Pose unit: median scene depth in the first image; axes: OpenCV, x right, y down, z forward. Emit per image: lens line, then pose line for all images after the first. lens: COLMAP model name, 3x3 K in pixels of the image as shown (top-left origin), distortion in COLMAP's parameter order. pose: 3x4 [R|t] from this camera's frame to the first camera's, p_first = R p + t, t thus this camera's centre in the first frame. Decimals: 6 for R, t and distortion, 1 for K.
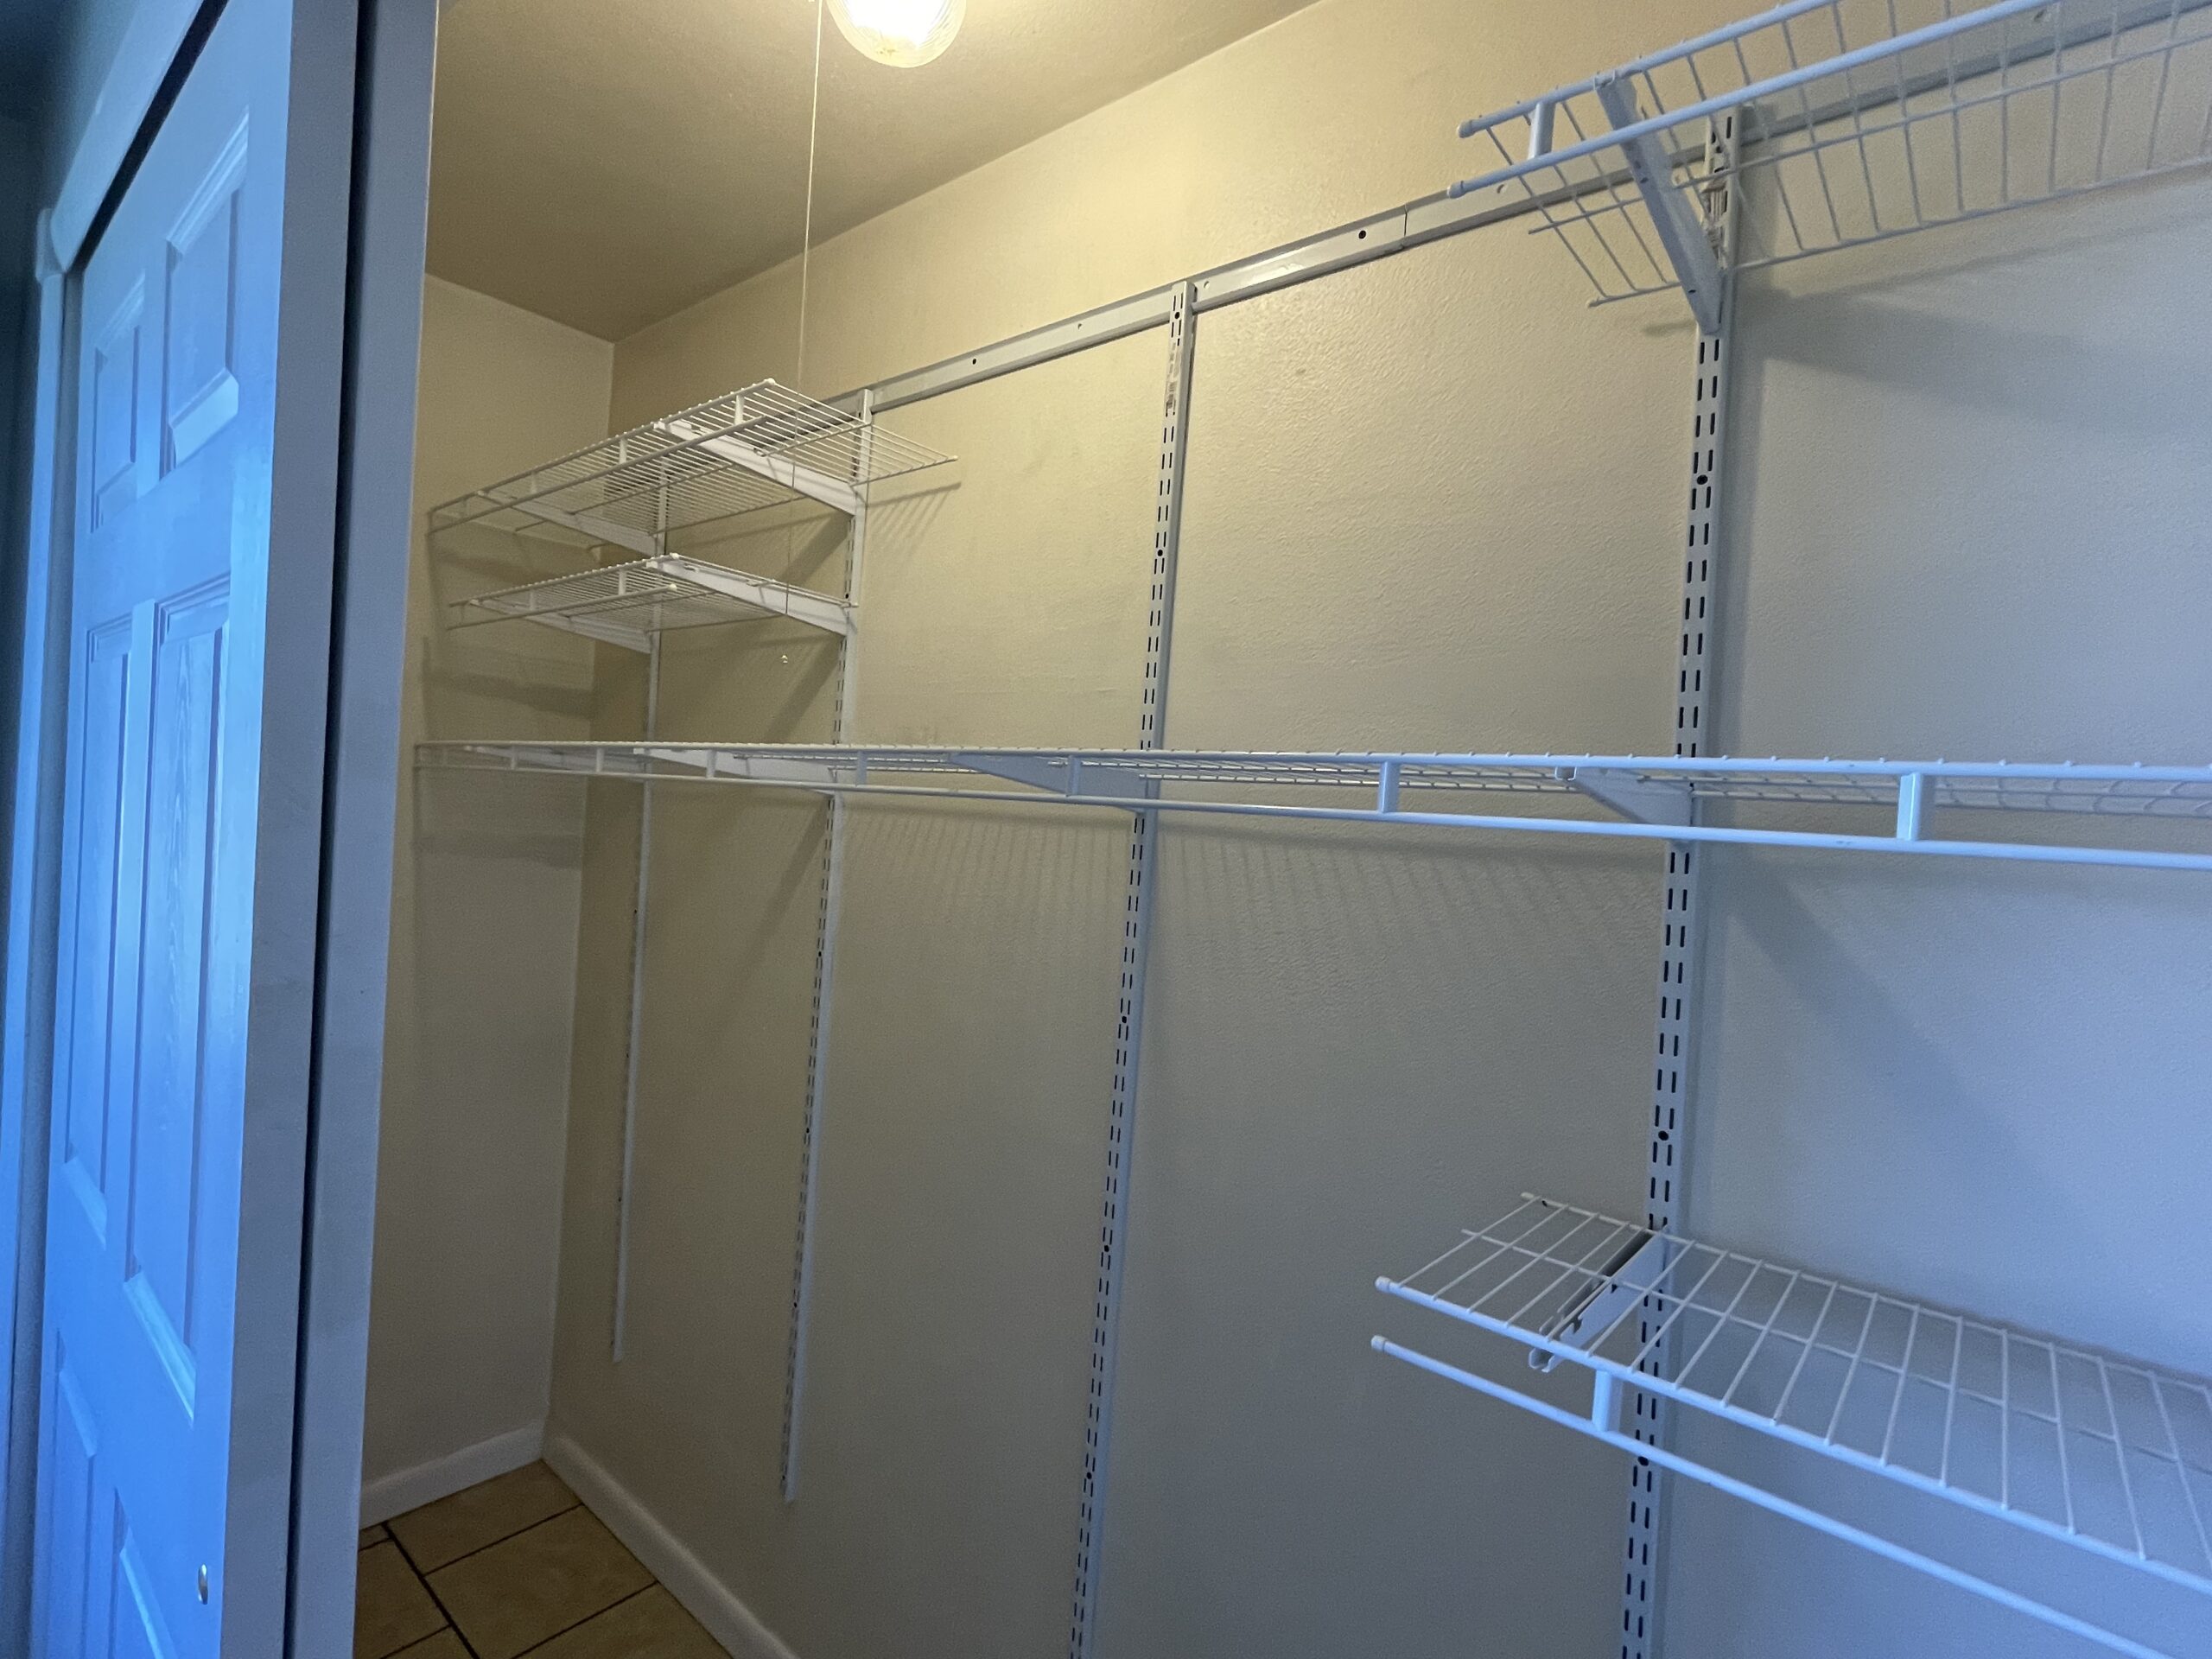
lens RADIAL K [[1059.6, 0, 1110.9], [0, 1059.6, 827.8], [0, 0, 1]] dist [0.000079, -0.001407]
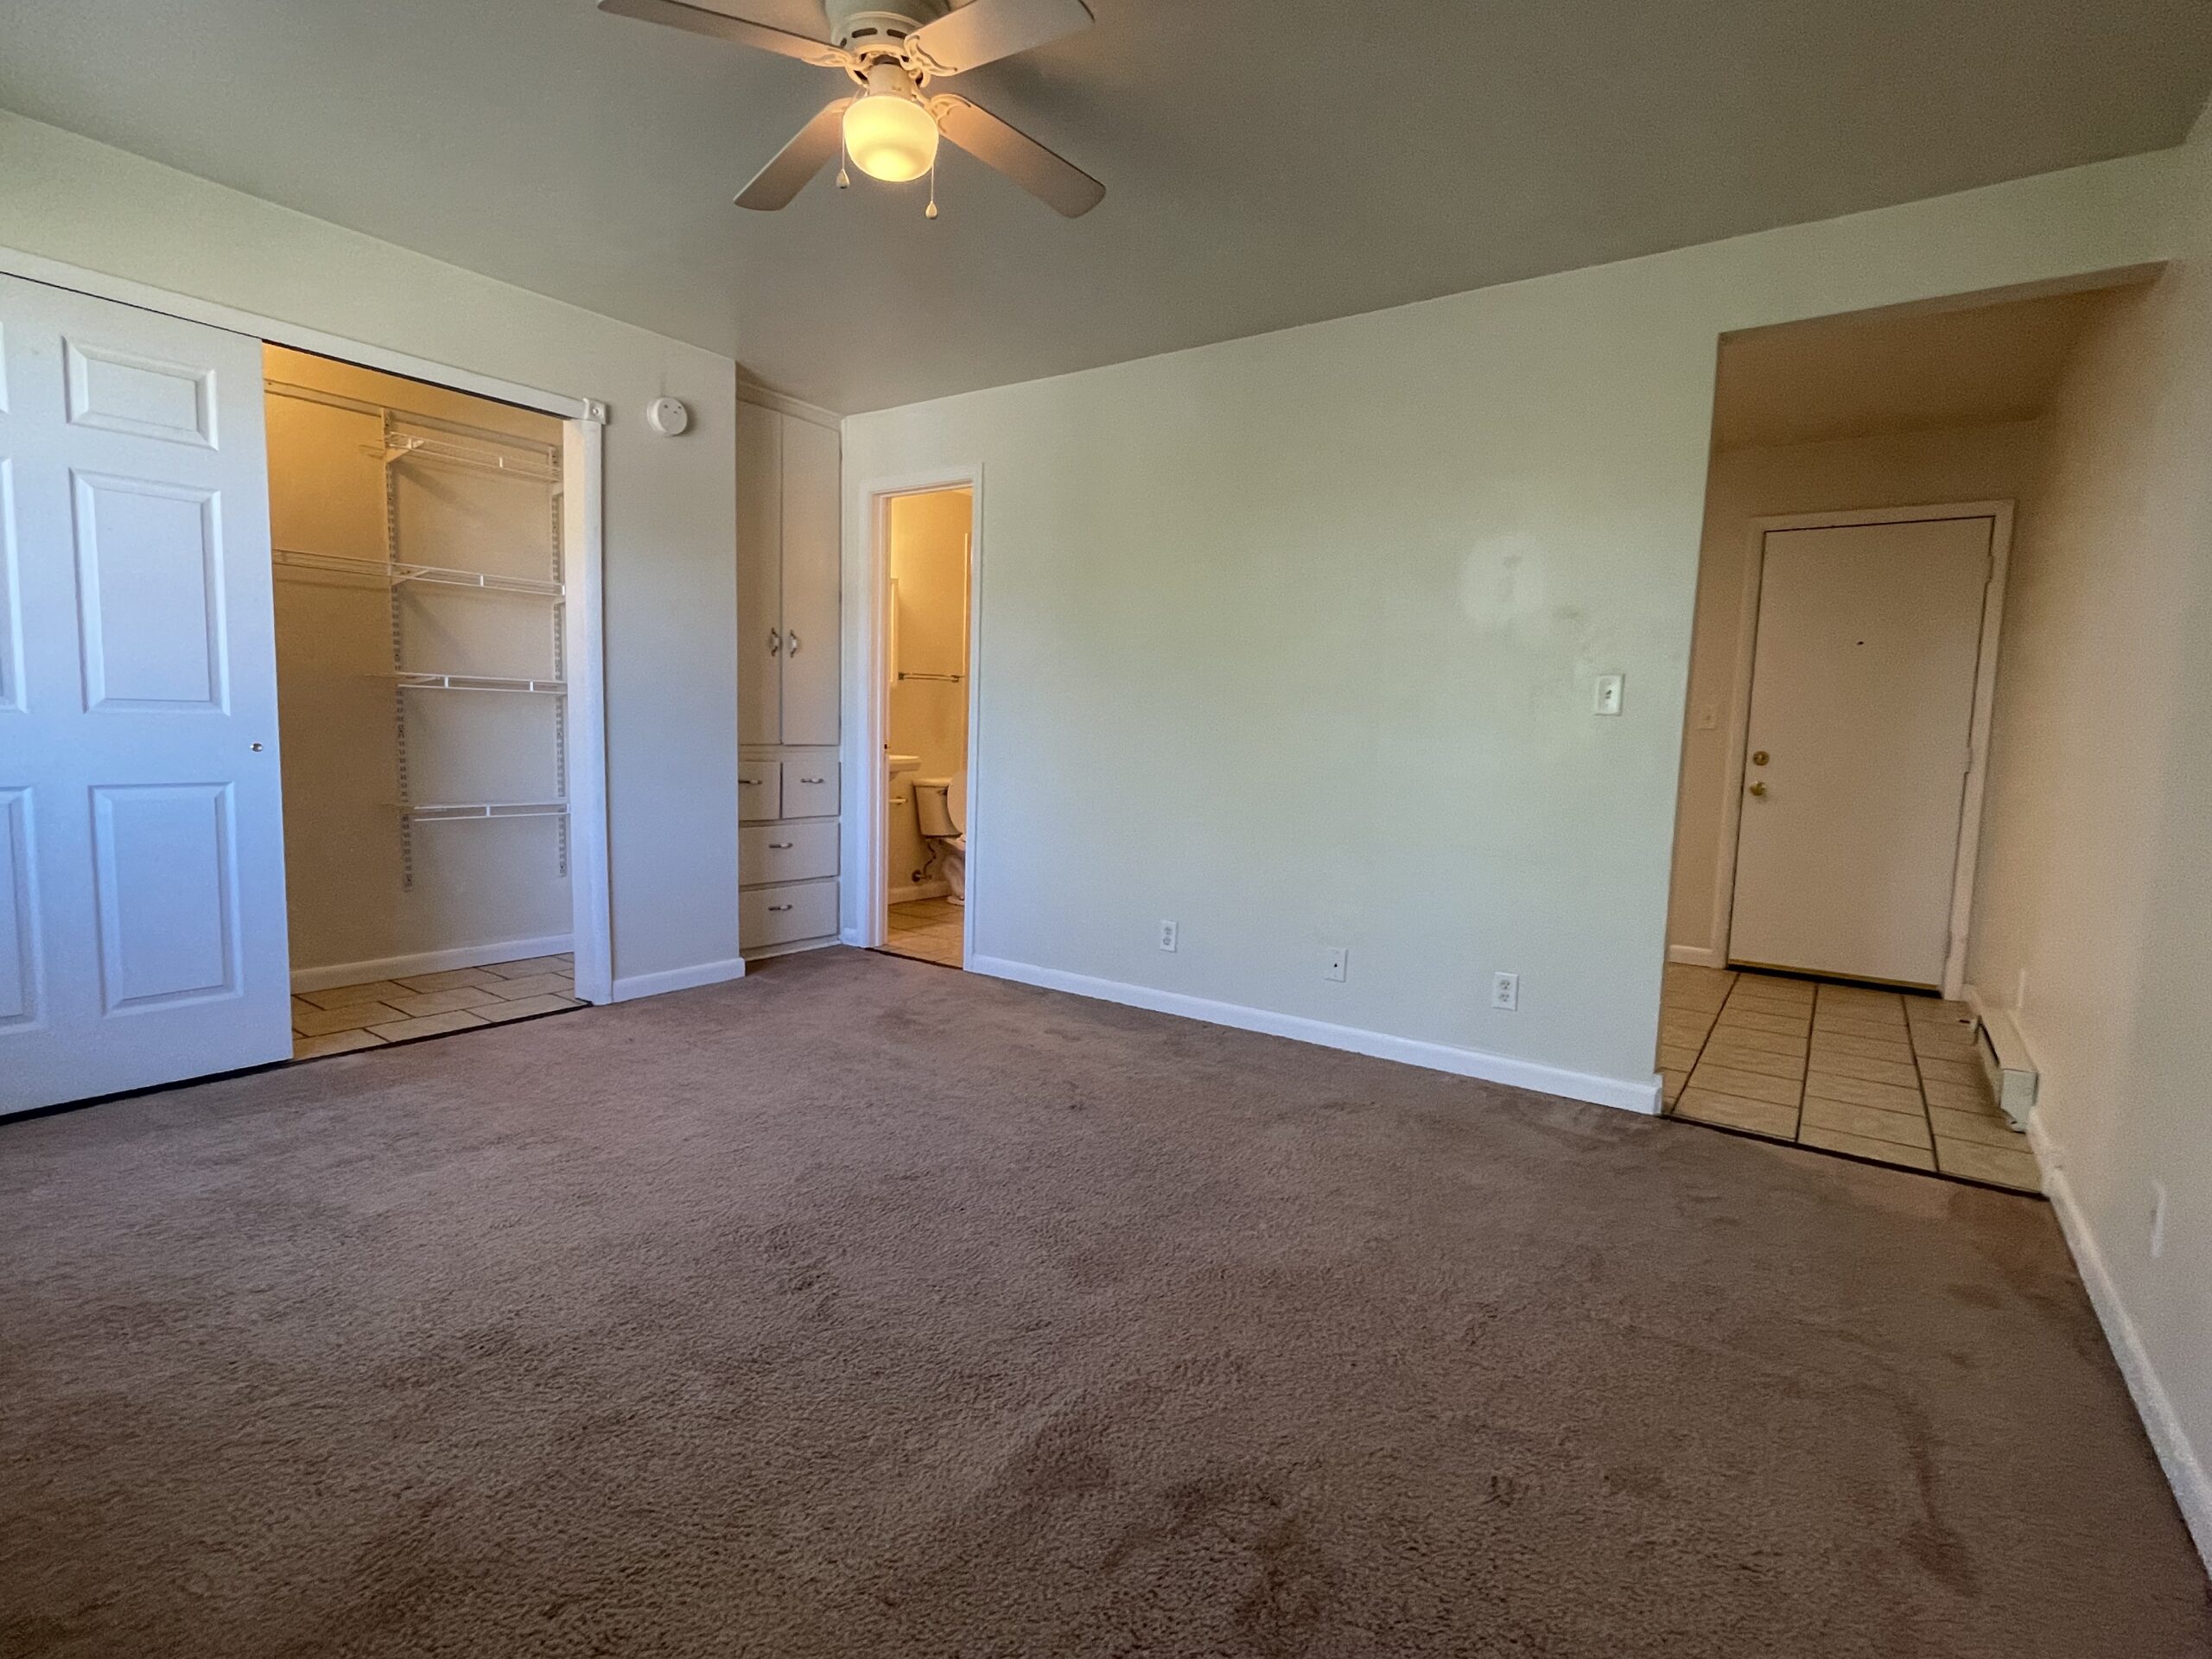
lens RADIAL K [[1059.6, 0, 1106.0], [0, 1059.6, 823.3], [0, 0, 1]] dist [0.000079, -0.001407]
pose [[-0.077728, -0.154486, 0.984933, -3.889672], [-0.009432, 0.987991, 0.154221, 0.264591], [-0.996930, 0.002697, -0.078252, -1.469669]]
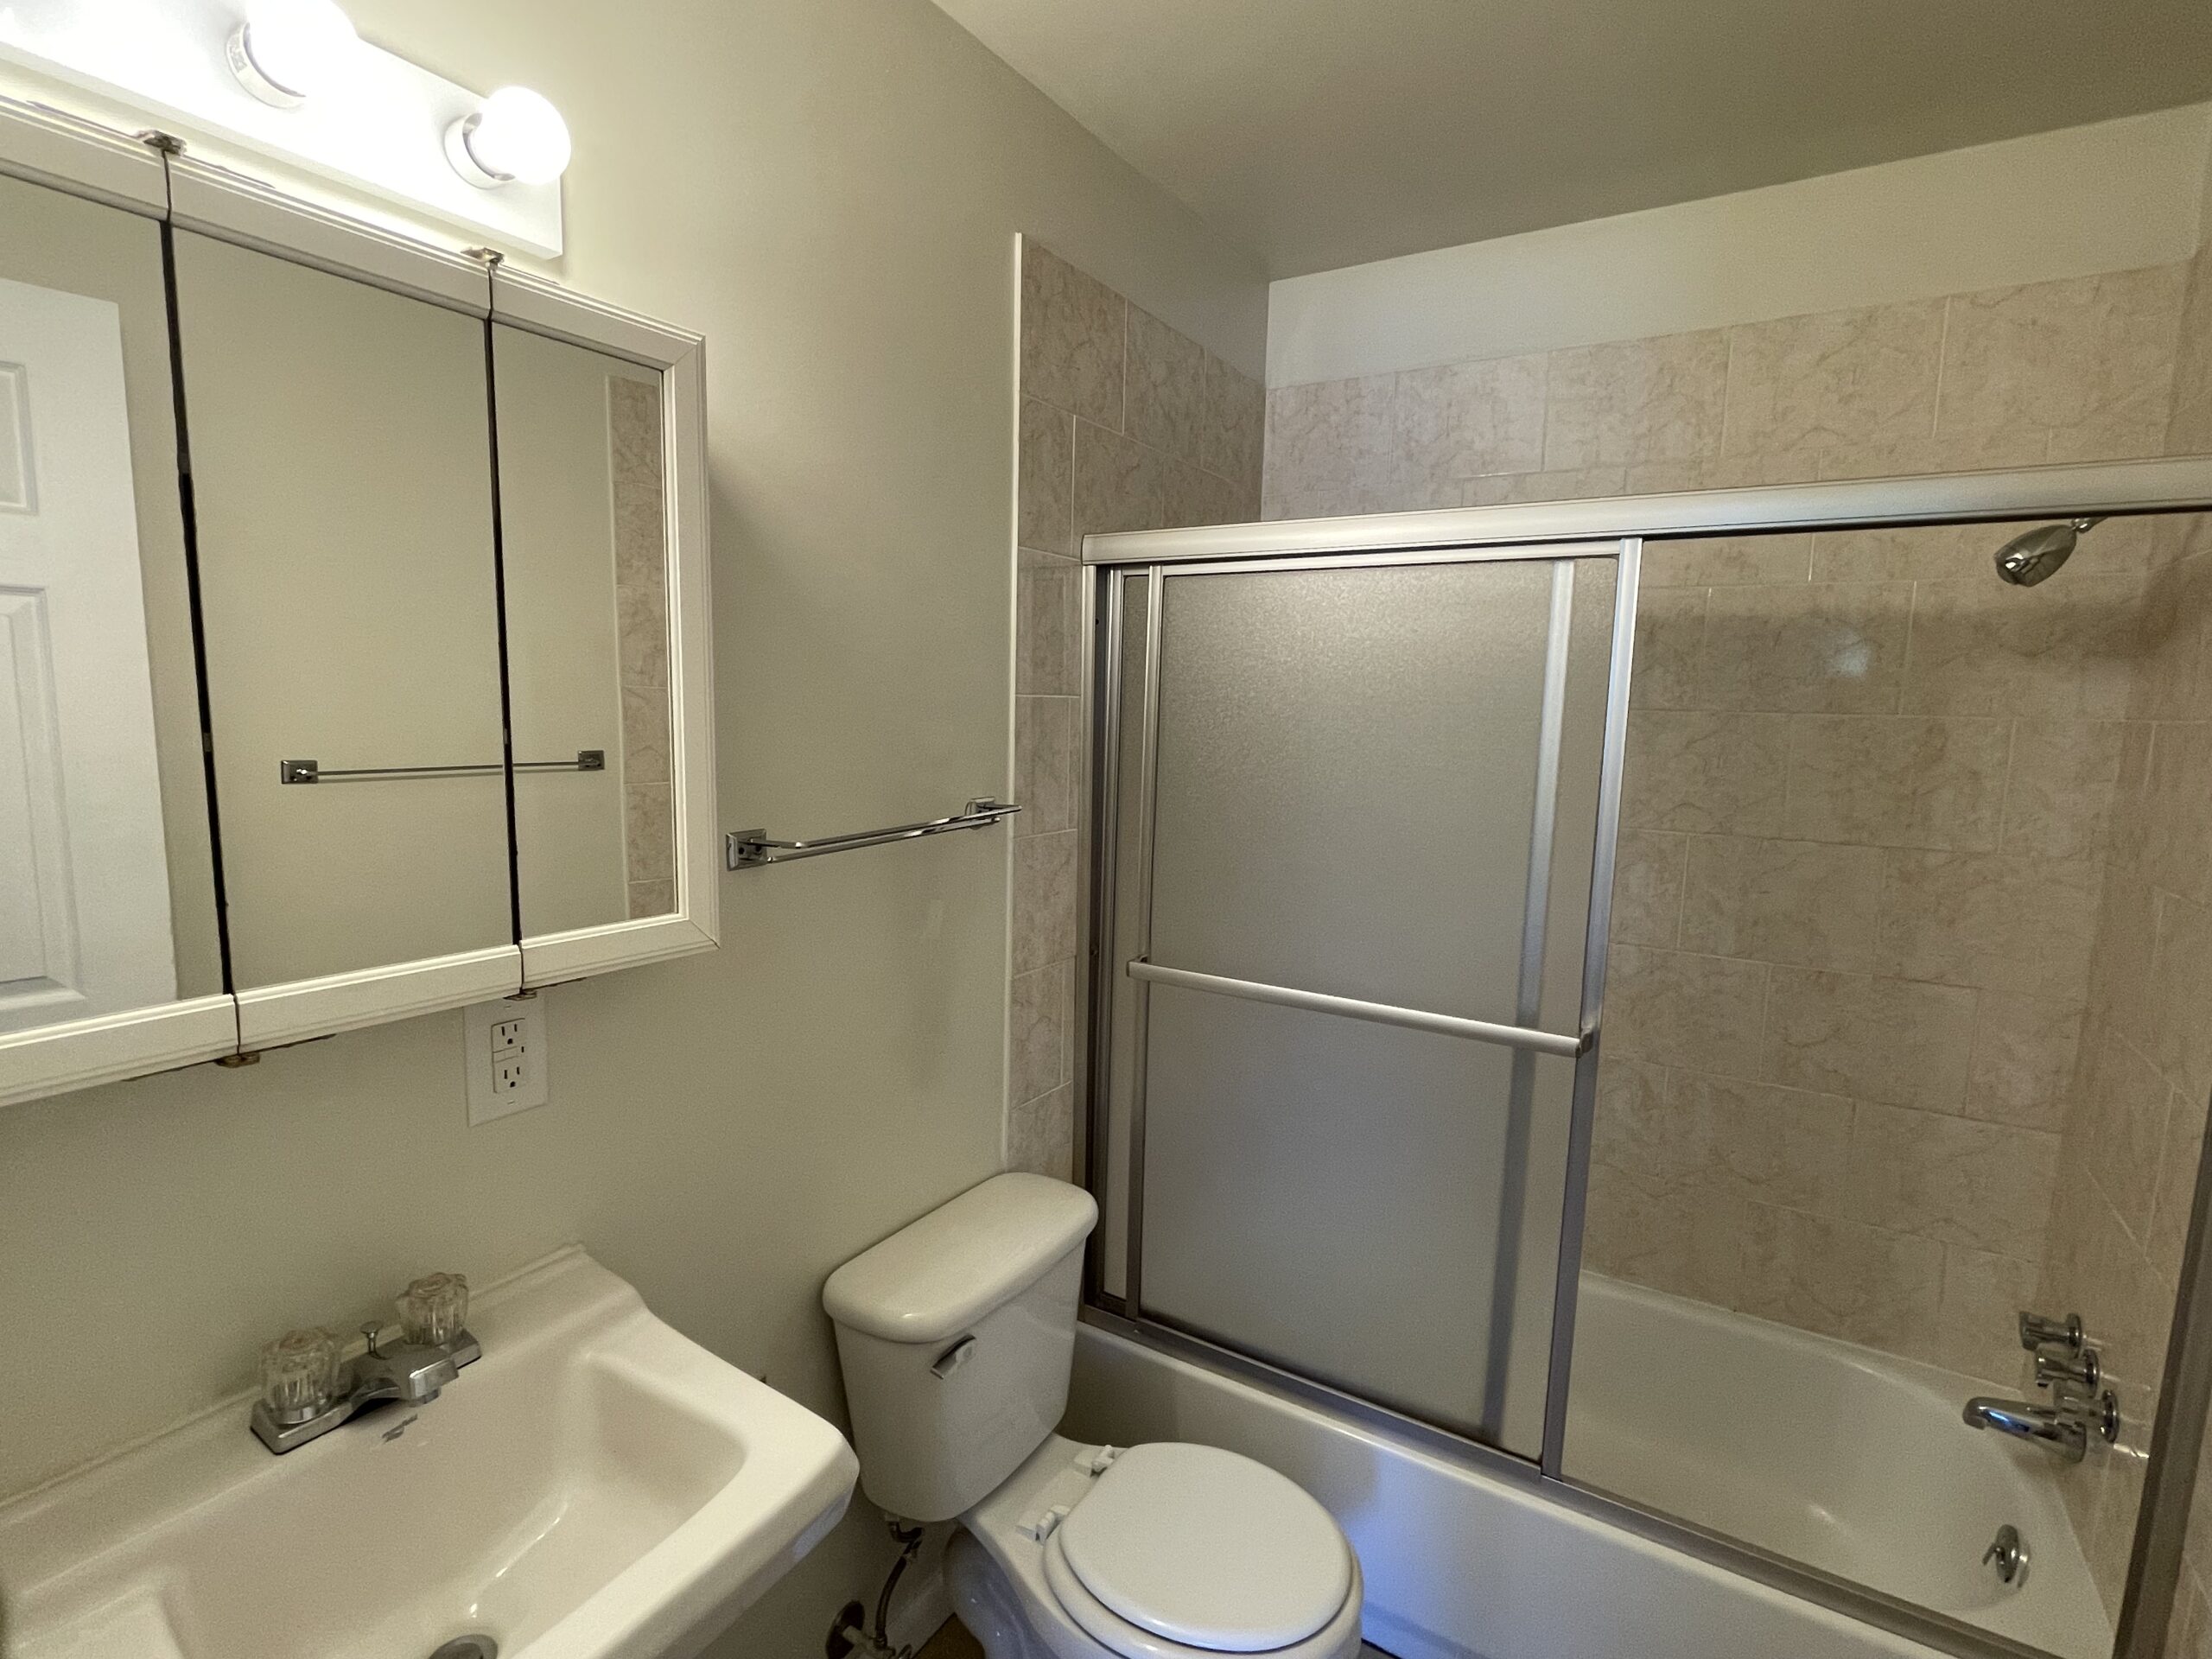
lens RADIAL K [[1059.6, 0, 1104.1], [0, 1059.6, 830.1], [0, 0, 1]] dist [0.000079, -0.001407]
pose [[-0.133824, -0.192489, 0.972131, 1.229057], [-0.007528, 0.981124, 0.193233, 0.093634], [-0.990976, 0.018541, -0.132747, -1.011057]]
